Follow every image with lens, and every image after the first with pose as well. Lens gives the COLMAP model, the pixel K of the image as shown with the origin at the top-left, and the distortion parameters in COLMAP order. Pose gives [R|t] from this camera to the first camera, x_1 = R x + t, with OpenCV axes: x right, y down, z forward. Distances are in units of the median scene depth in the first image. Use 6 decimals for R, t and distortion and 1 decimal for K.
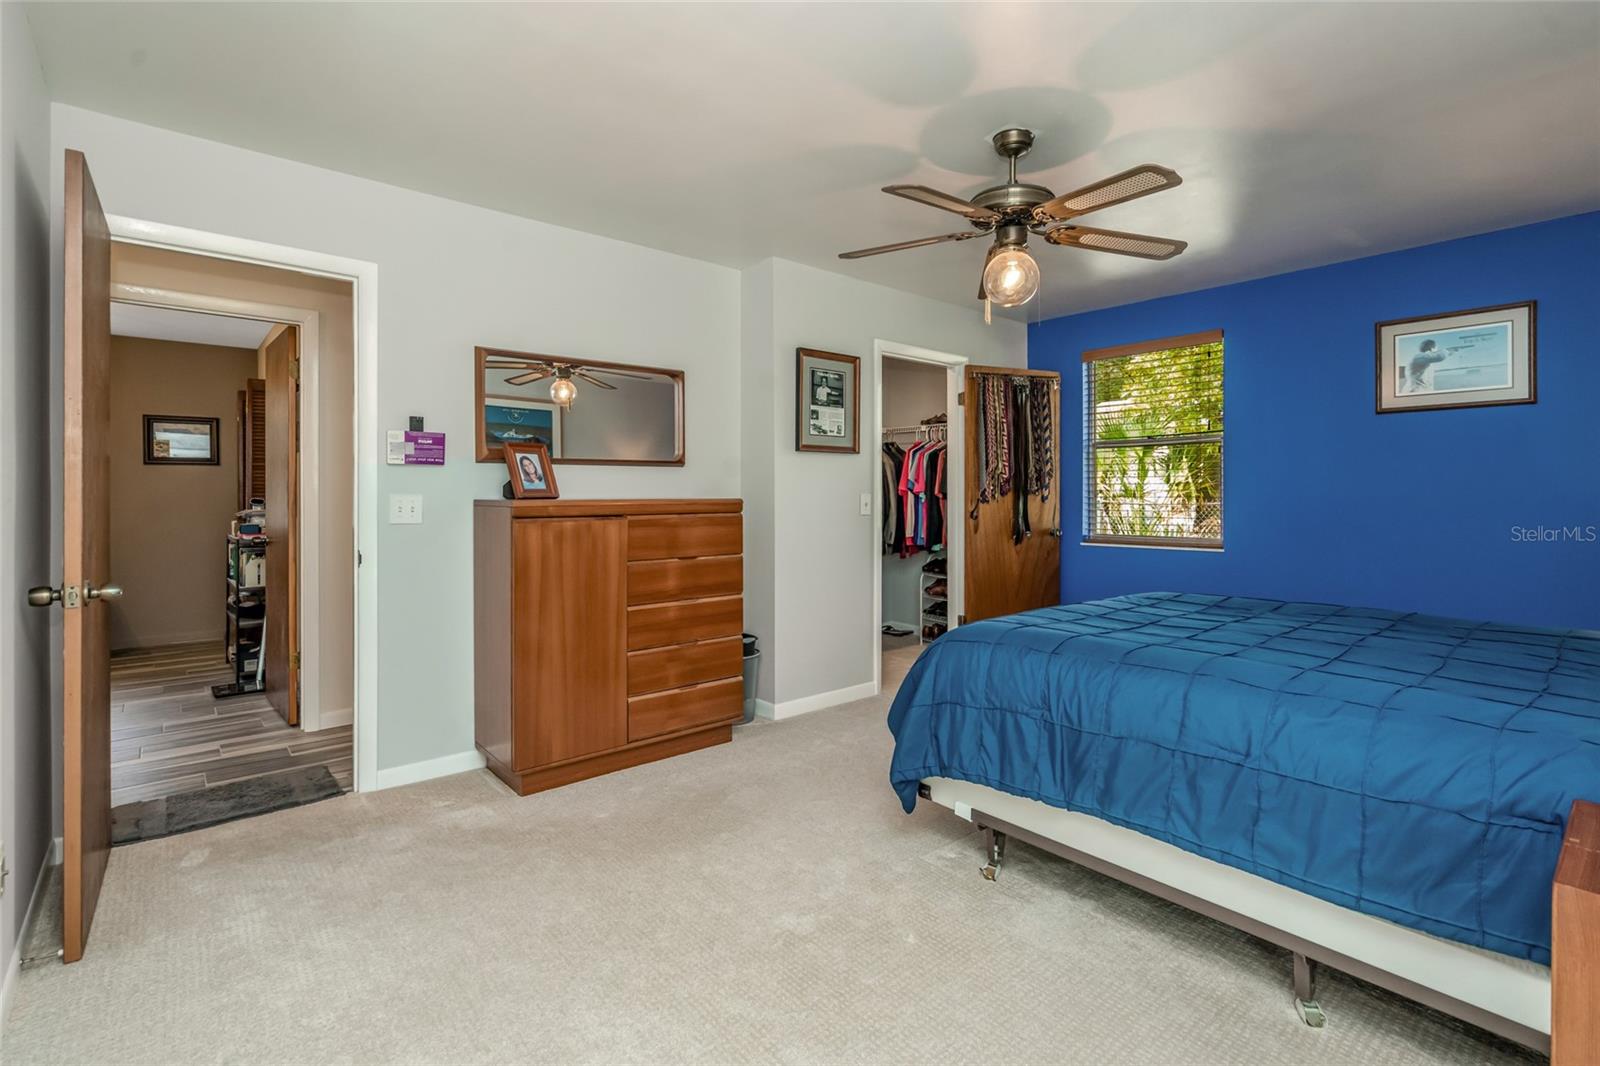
lens RADIAL K [[732.5, 0, 808.6], [0, 732.5, 509.7], [0, 0, 1]] dist [-0.001380, 0.000588]
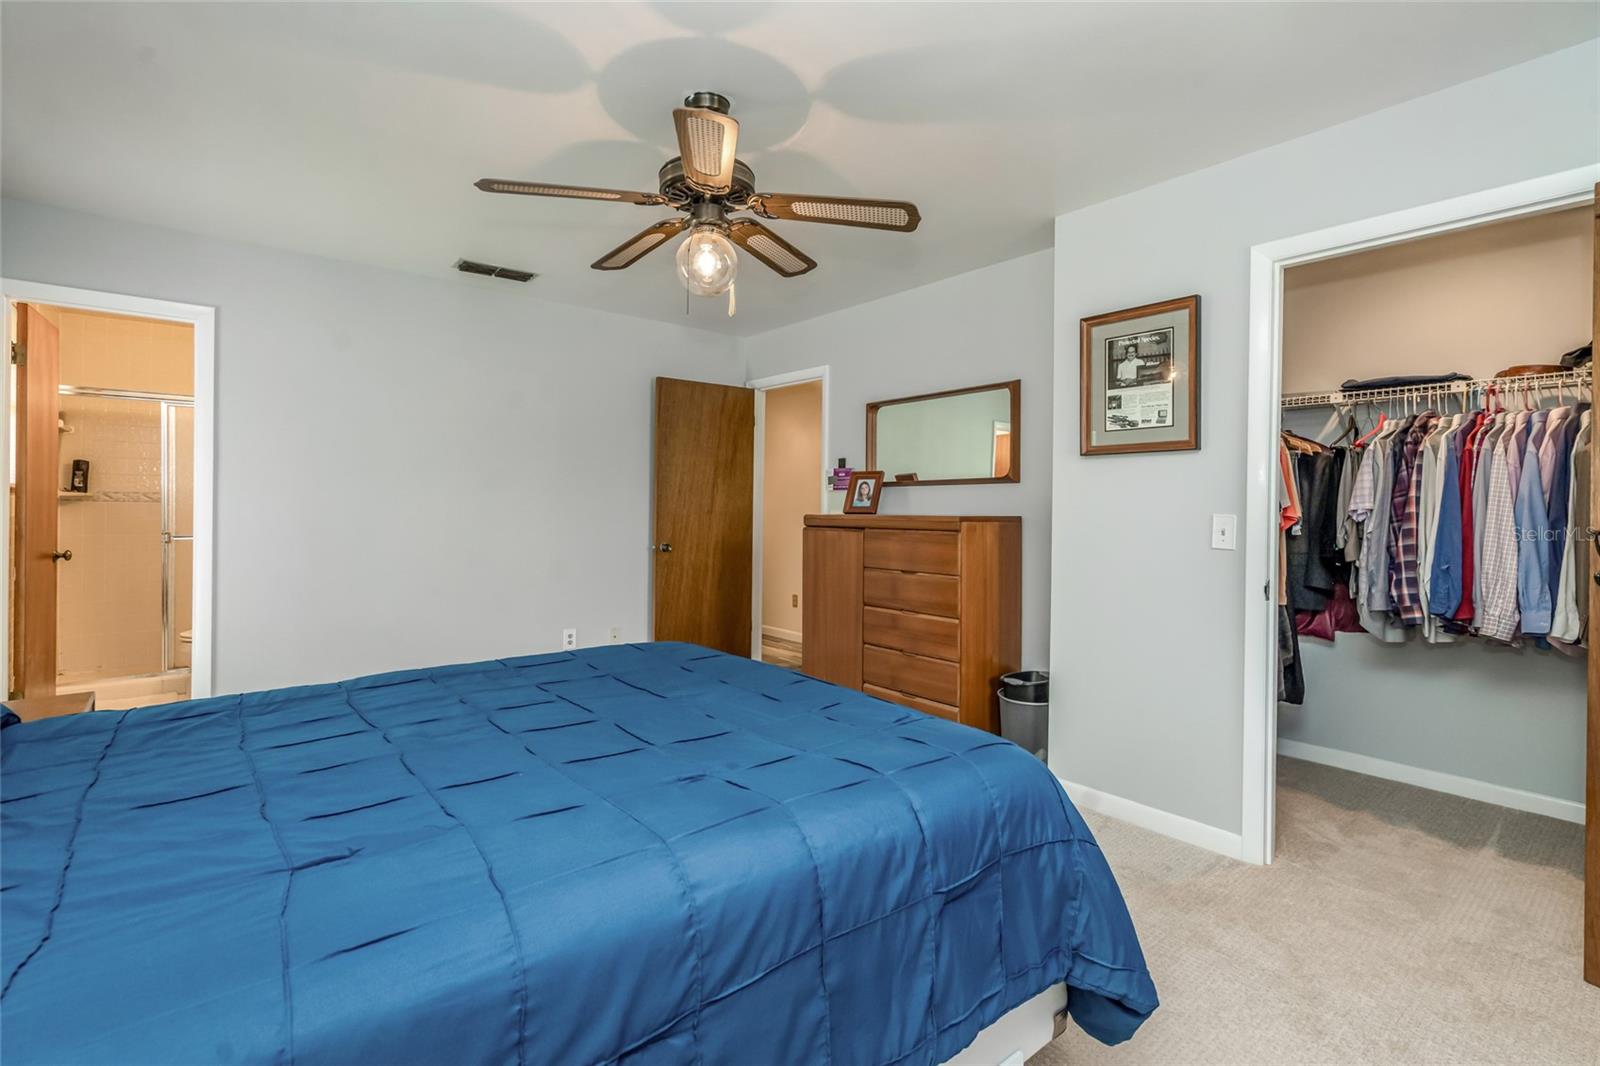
lens RADIAL K [[736.9, 0, 800.8], [0, 736.9, 519.7], [0, 0, 1]] dist [-0.000115, 0.000404]
pose [[-0.014768, 0.016762, -0.999750, 0.731453], [-0.029094, 0.999429, 0.017186, -0.018518], [0.999468, 0.029341, -0.014272, 0.704000]]
